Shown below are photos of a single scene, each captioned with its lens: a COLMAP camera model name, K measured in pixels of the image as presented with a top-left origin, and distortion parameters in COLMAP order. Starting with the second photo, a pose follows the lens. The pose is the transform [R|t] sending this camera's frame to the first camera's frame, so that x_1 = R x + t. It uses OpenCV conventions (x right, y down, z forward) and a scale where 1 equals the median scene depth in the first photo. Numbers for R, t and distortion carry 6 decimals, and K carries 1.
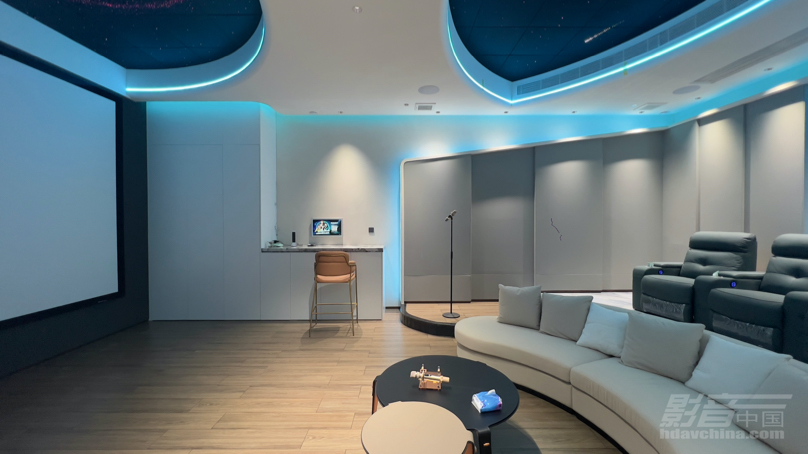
lens RADIAL K [[324.9, 0, 404.0], [0, 324.9, 227.0], [0, 0, 1]] dist [-0.000369, -0.000096]
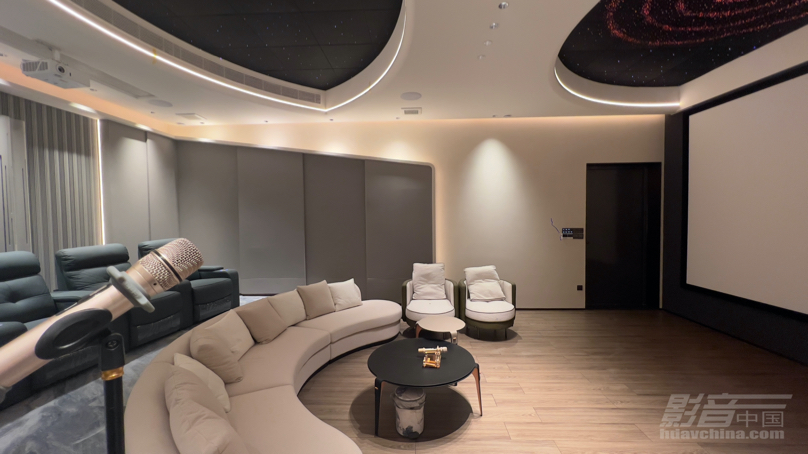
lens RADIAL K [[324.9, 0, 404.0], [0, 324.9, 227.0], [0, 0, 1]] dist [-0.000369, -0.000096]
pose [[-0.999554, 0.014789, 0.025960, 0.075742], [0.016136, 0.998493, 0.052462, -0.057941], [-0.025145, 0.052858, -0.998285, 1.133703]]
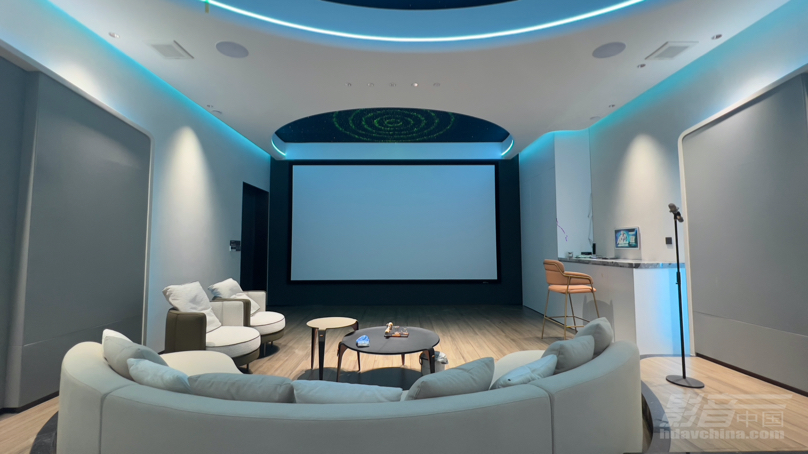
lens RADIAL K [[336.0, 0, 404.0], [0, 336.0, 227.0], [0, 0, 1]] dist [0.028938, 0.000021]
pose [[0.010946, -0.050589, -0.998660, 0.828381], [-0.012707, 0.998632, -0.050727, 0.030812], [0.999859, 0.013246, 0.010289, 0.514750]]
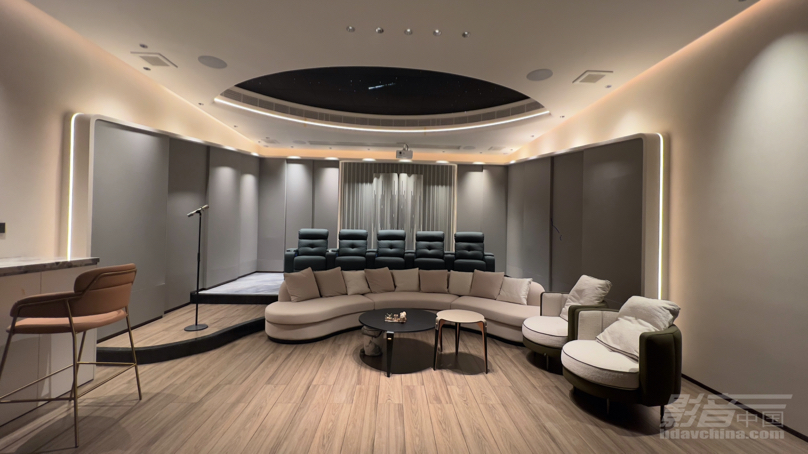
lens RADIAL K [[324.9, 0, 404.0], [0, 324.9, 227.0], [0, 0, 1]] dist [-0.000369, -0.000096]
pose [[-0.040209, 0.004336, 0.999182, -0.776775], [-0.007010, 0.999965, -0.004622, 0.008644], [-0.999167, -0.007190, -0.040177, 0.522275]]
